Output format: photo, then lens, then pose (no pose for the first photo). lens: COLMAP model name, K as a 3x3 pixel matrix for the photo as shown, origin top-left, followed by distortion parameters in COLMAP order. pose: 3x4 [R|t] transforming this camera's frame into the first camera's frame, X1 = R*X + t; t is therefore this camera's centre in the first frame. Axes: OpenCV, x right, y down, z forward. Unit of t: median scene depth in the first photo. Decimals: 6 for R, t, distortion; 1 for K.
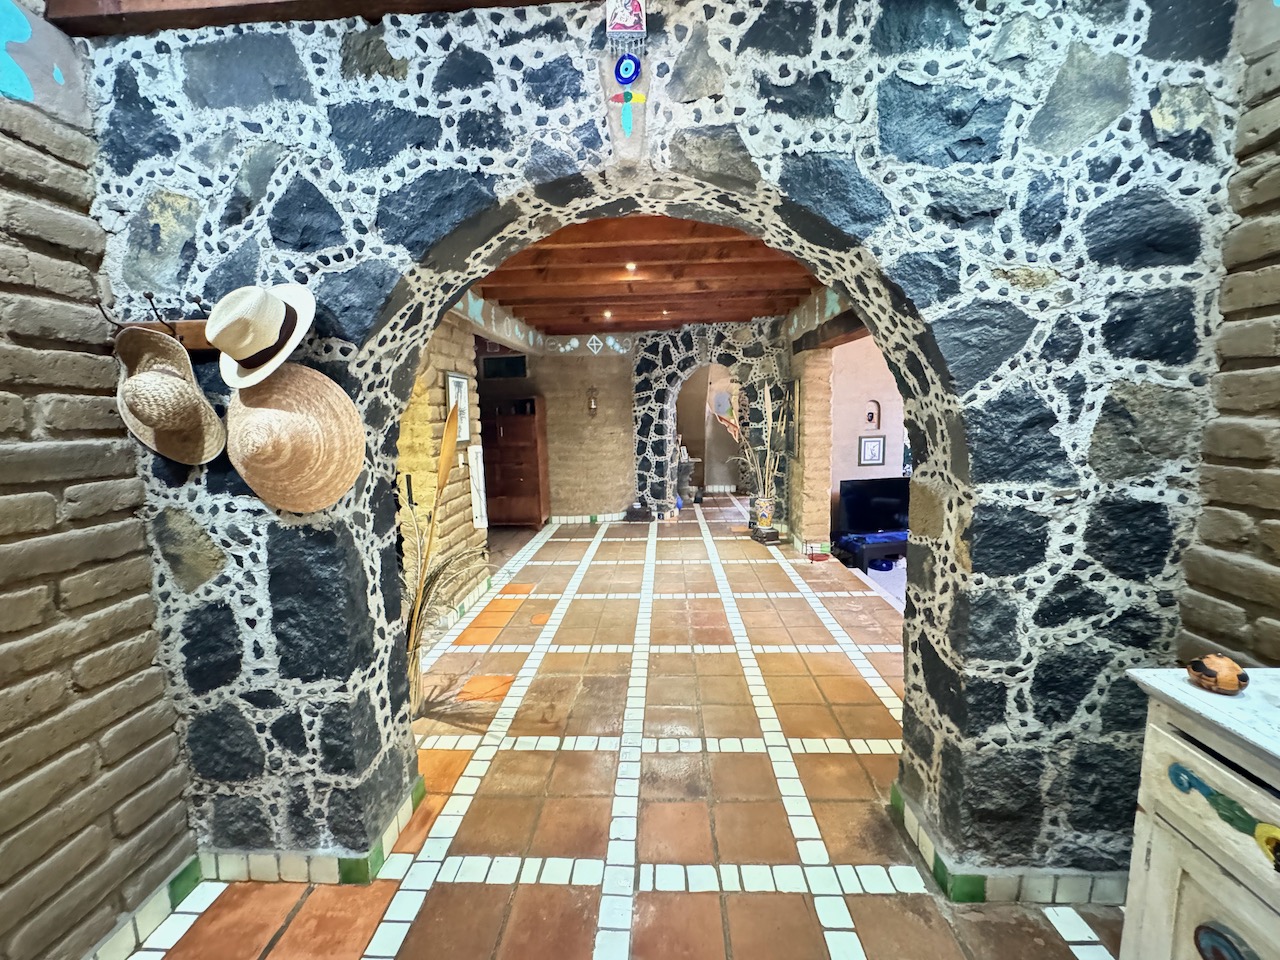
lens RADIAL K [[512.9, 0, 640.9], [0, 512.9, 478.8], [0, 0, 1]] dist [-0.001502, 0.000399]
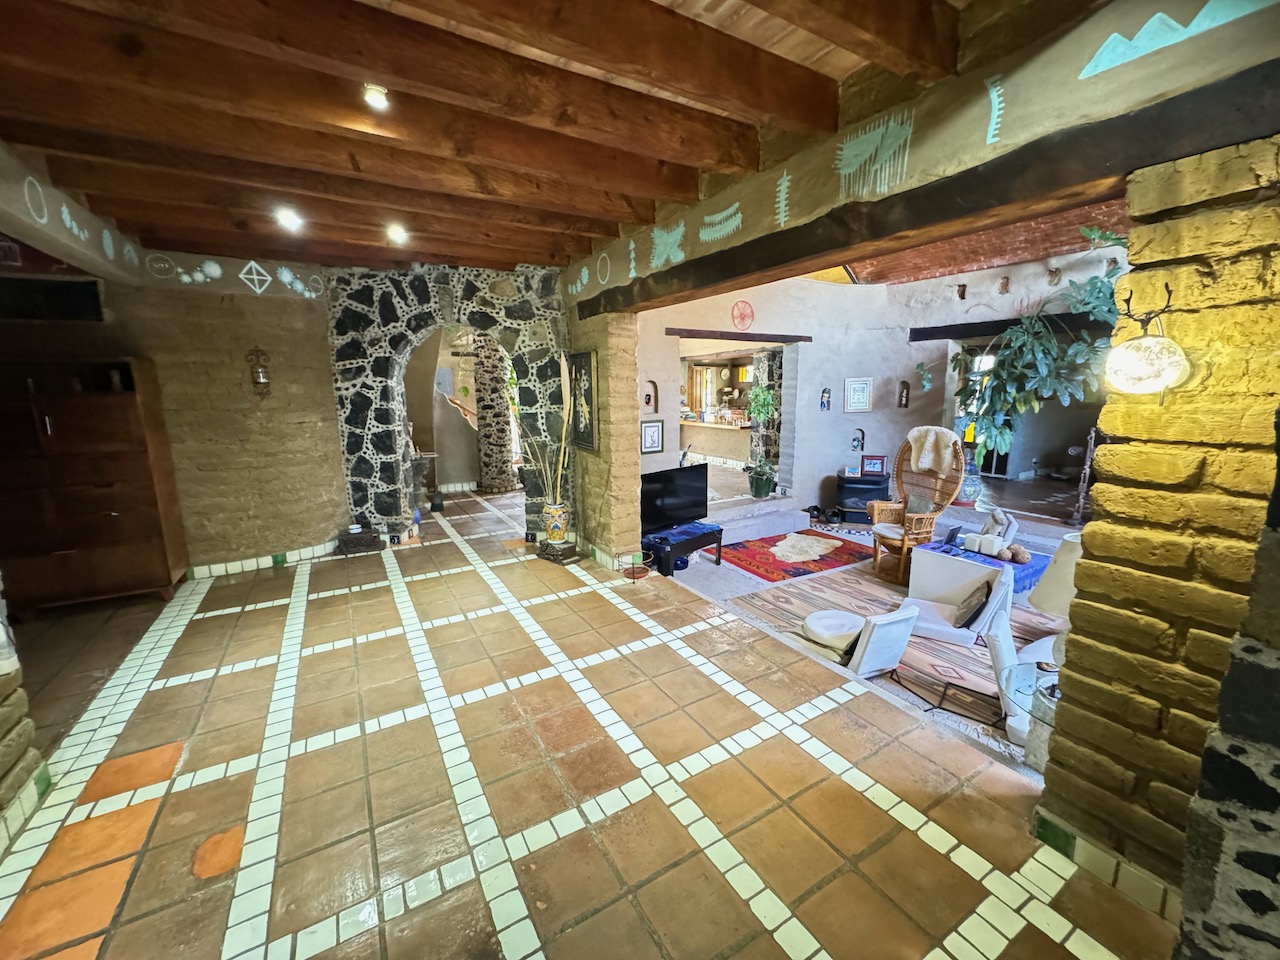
lens RADIAL K [[512.9, 0, 641.4], [0, 512.9, 479.9], [0, 0, 1]] dist [-0.001502, 0.000399]
pose [[0.834884, -0.081510, 0.544358, -0.058825], [0.059828, 0.996553, 0.057462, -0.030722], [-0.547165, -0.015406, 0.836883, 0.240941]]
